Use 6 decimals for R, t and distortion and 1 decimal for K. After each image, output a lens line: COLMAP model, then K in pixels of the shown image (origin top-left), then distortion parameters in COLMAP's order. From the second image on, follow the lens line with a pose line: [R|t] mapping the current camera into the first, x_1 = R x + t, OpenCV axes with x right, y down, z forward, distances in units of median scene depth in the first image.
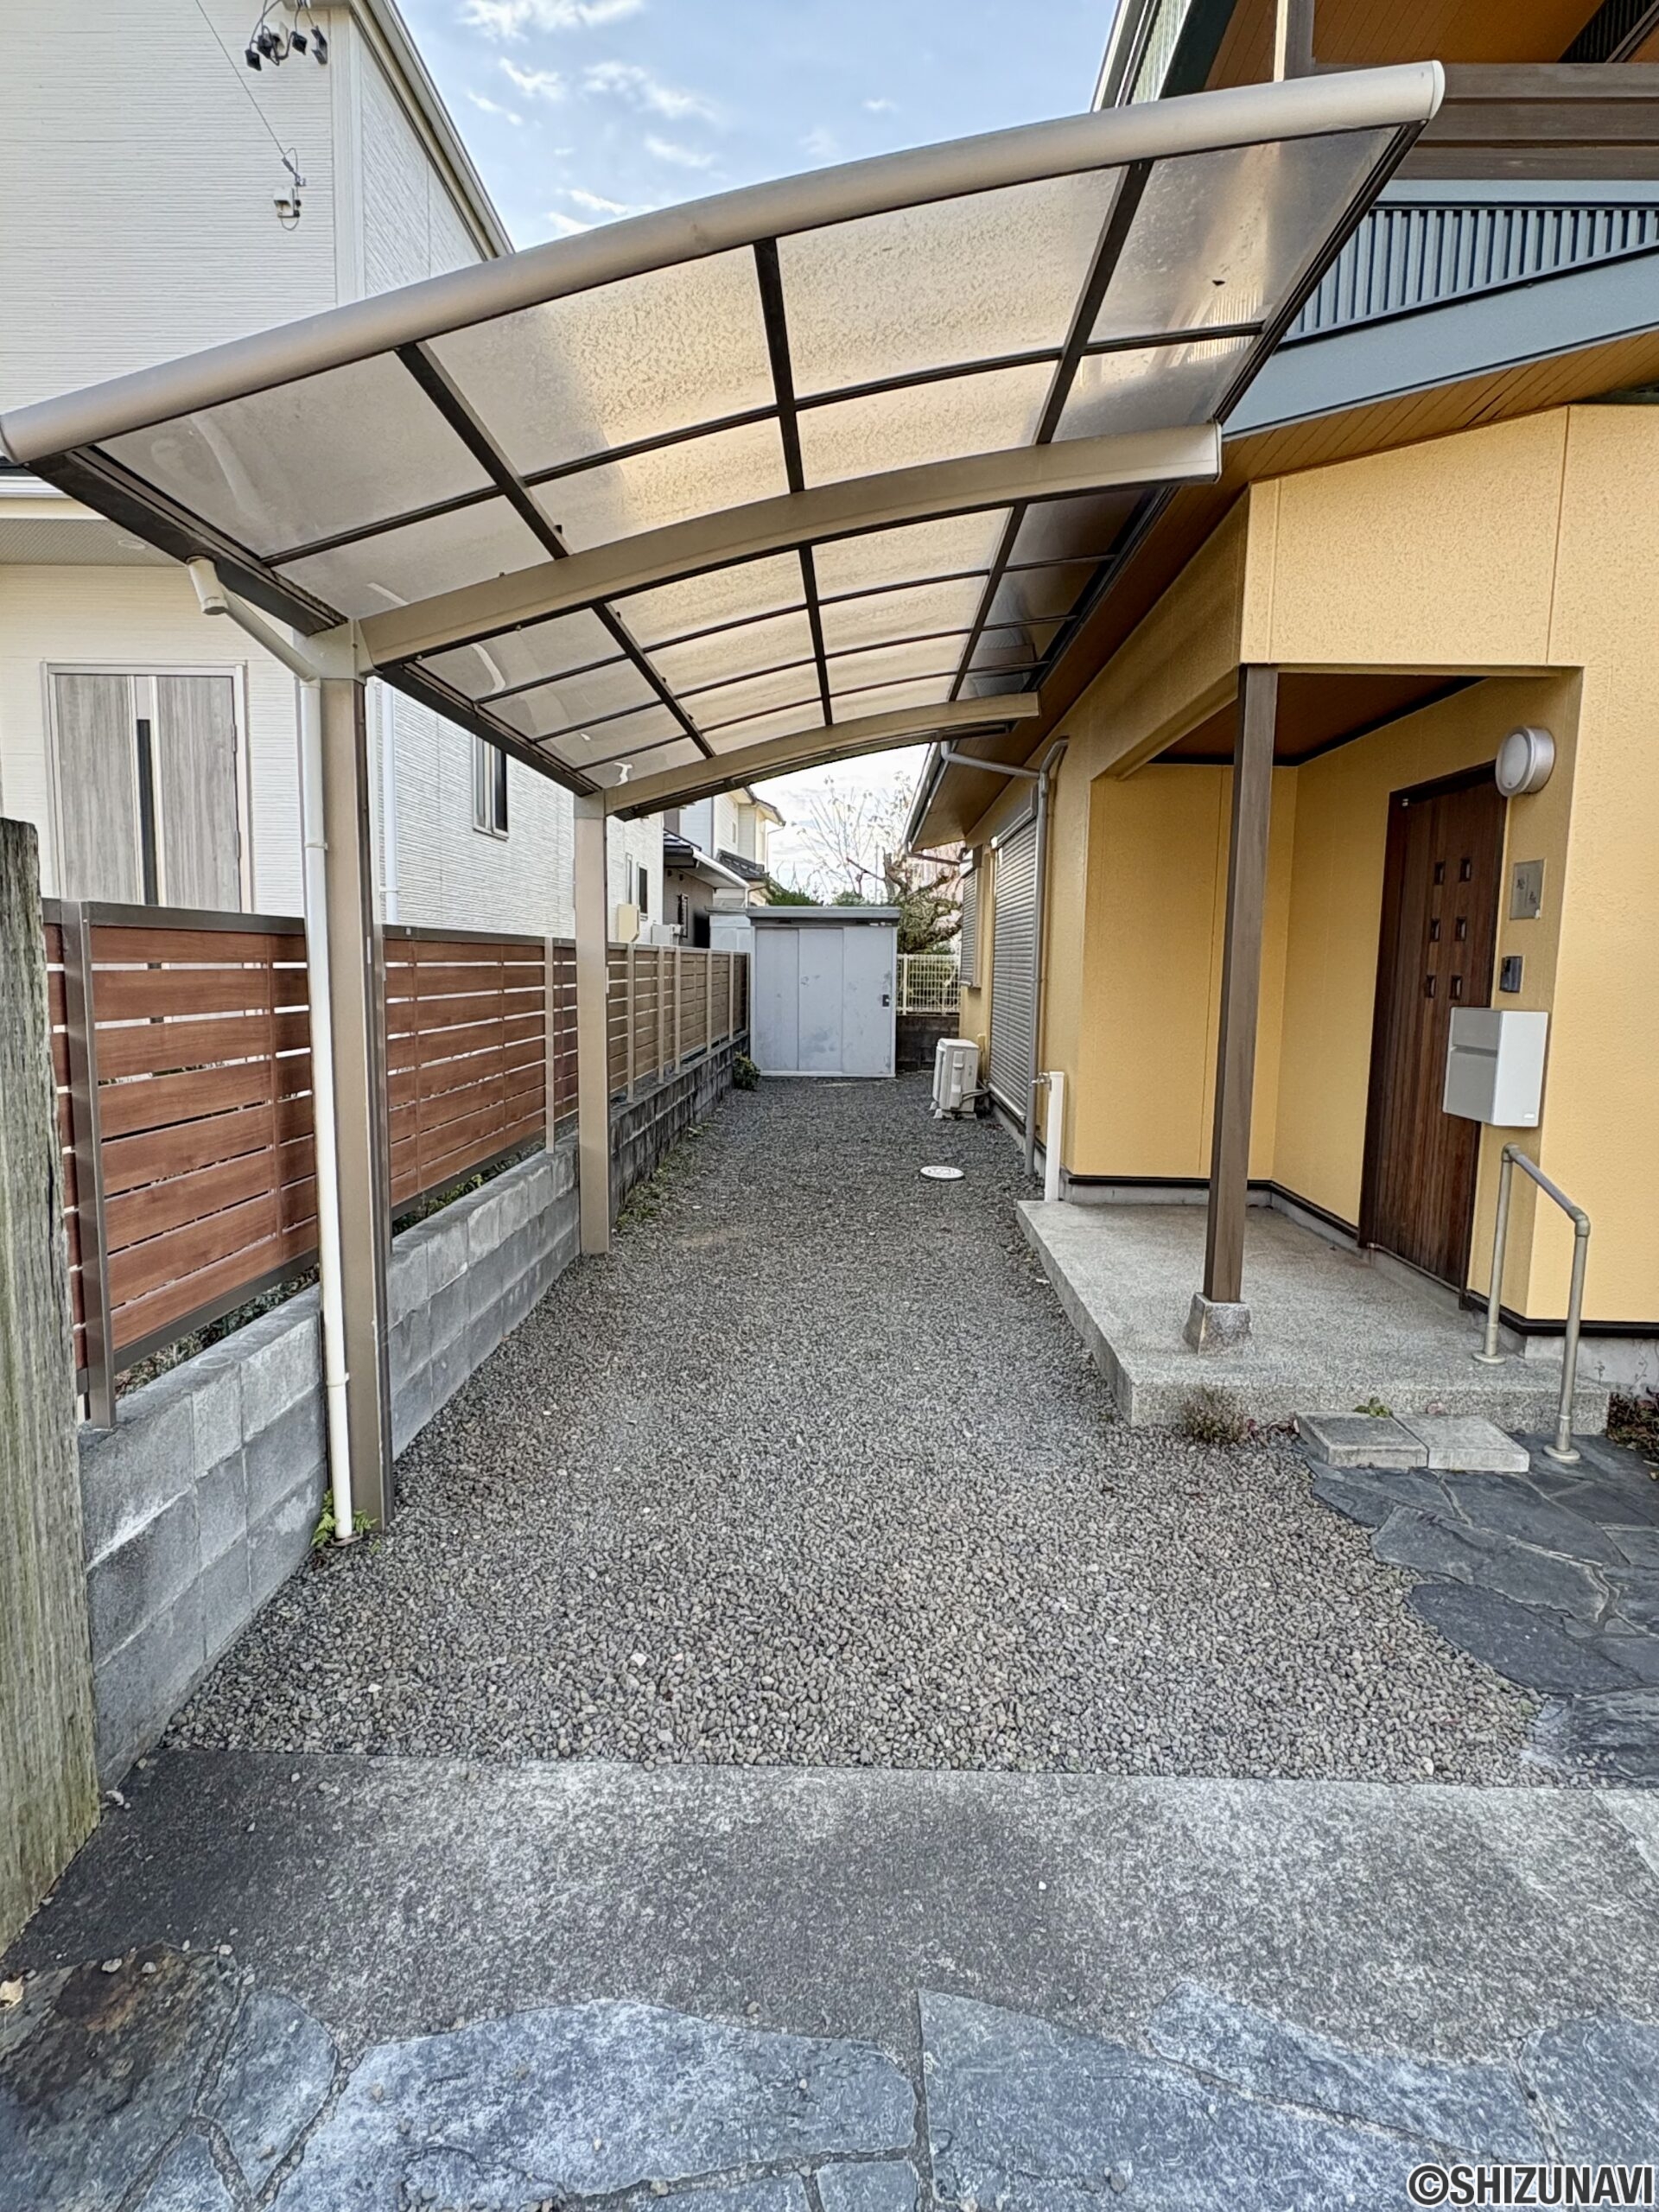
lens RADIAL K [[1230.9, 0, 829.5], [0, 1230.9, 1106.0], [0, 0, 1]] dist [-0.002144, 0.001275]
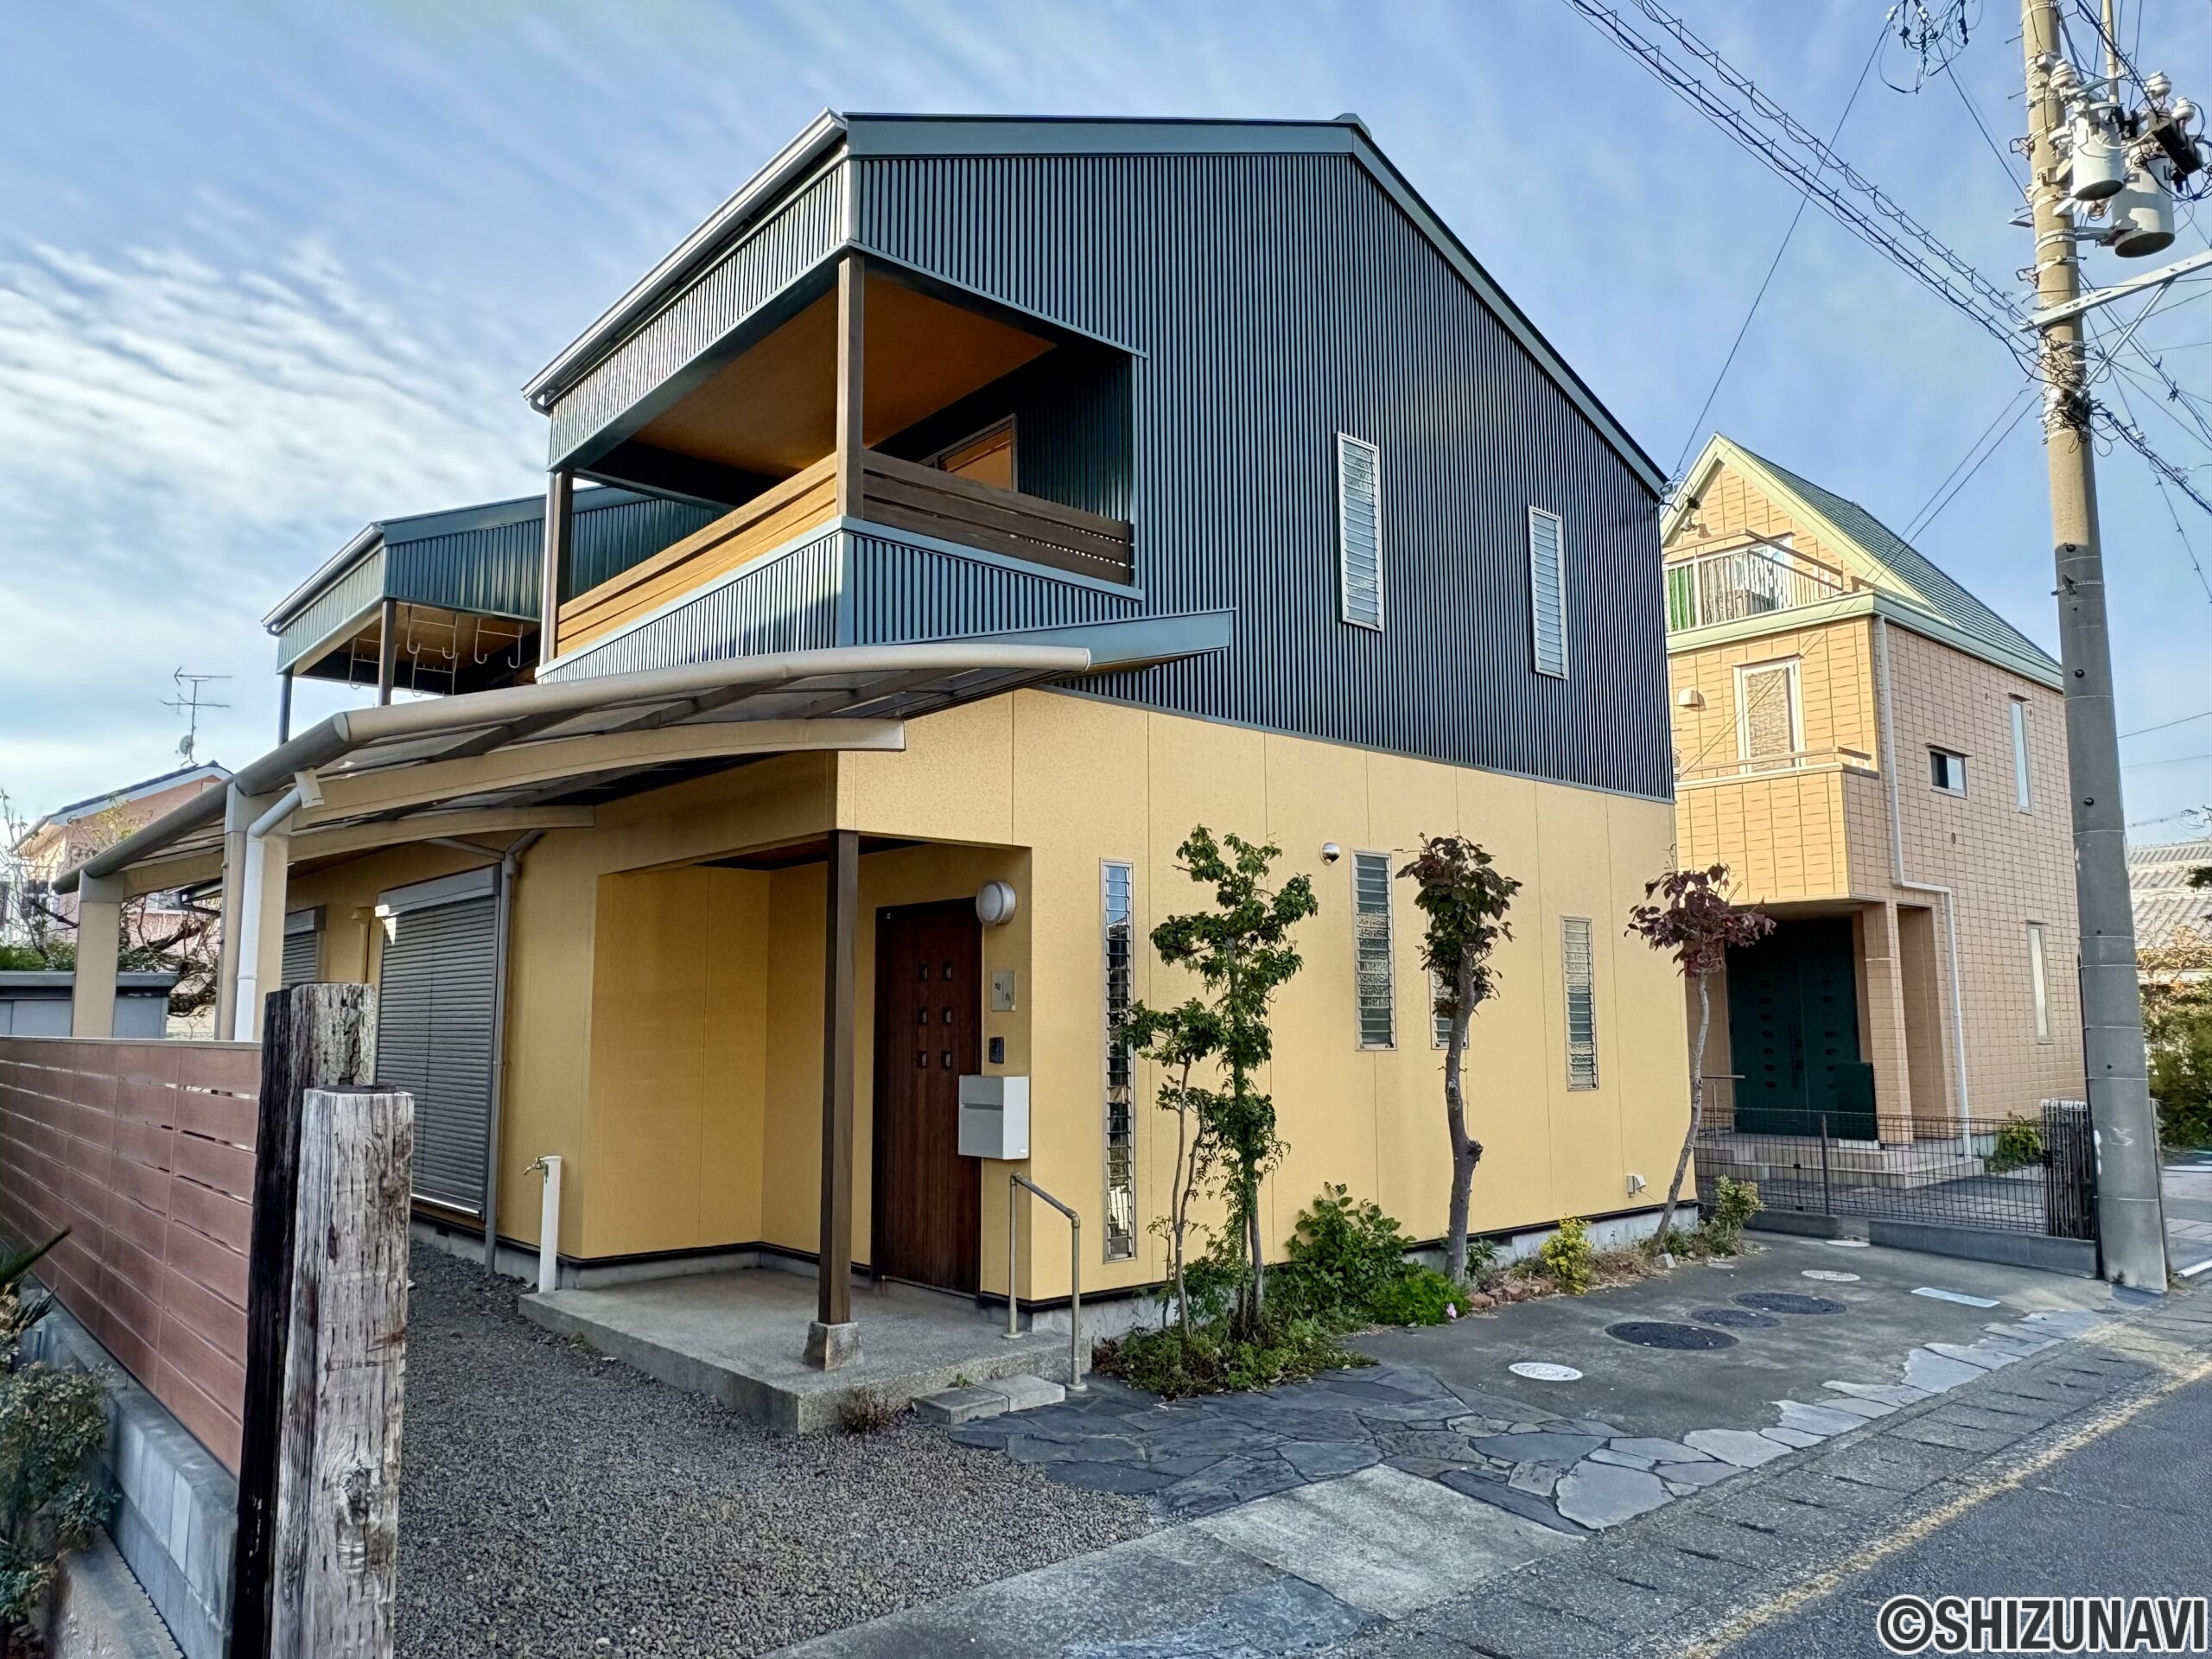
lens RADIAL K [[1497.6, 0, 1106.0], [0, 1497.6, 829.5], [0, 0, 1]] dist [-0.002476, -0.000407]
pose [[0.738472, 0.066566, 0.670991, -0.580176], [0.096083, 0.974572, -0.202429, 0.005920], [-0.667404, 0.213959, 0.713298, -0.397886]]
